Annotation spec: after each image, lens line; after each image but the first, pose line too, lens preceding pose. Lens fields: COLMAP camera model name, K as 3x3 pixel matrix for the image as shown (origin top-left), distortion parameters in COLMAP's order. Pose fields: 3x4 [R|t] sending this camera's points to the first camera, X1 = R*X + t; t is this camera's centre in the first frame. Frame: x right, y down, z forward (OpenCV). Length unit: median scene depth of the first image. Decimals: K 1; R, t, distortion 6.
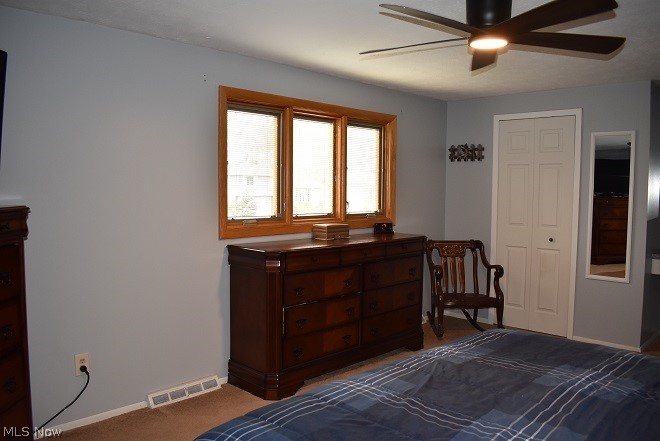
lens RADIAL K [[523.1, 0, 330.0], [0, 523.1, 220.5], [0, 0, 1]] dist [-0.085942, -0.001952]
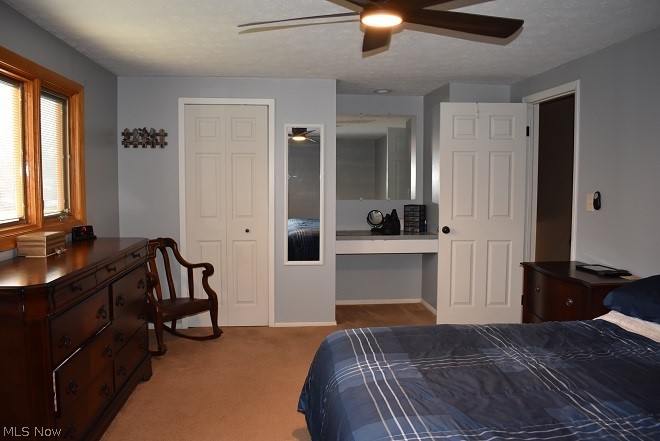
lens RADIAL K [[523.1, 0, 330.0], [0, 523.1, 220.5], [0, 0, 1]] dist [-0.085942, -0.001952]
pose [[0.643400, -0.065061, 0.762760, -0.226491], [0.049779, 0.997829, 0.043122, -0.017195], [-0.763910, 0.010225, 0.645242, 0.237087]]
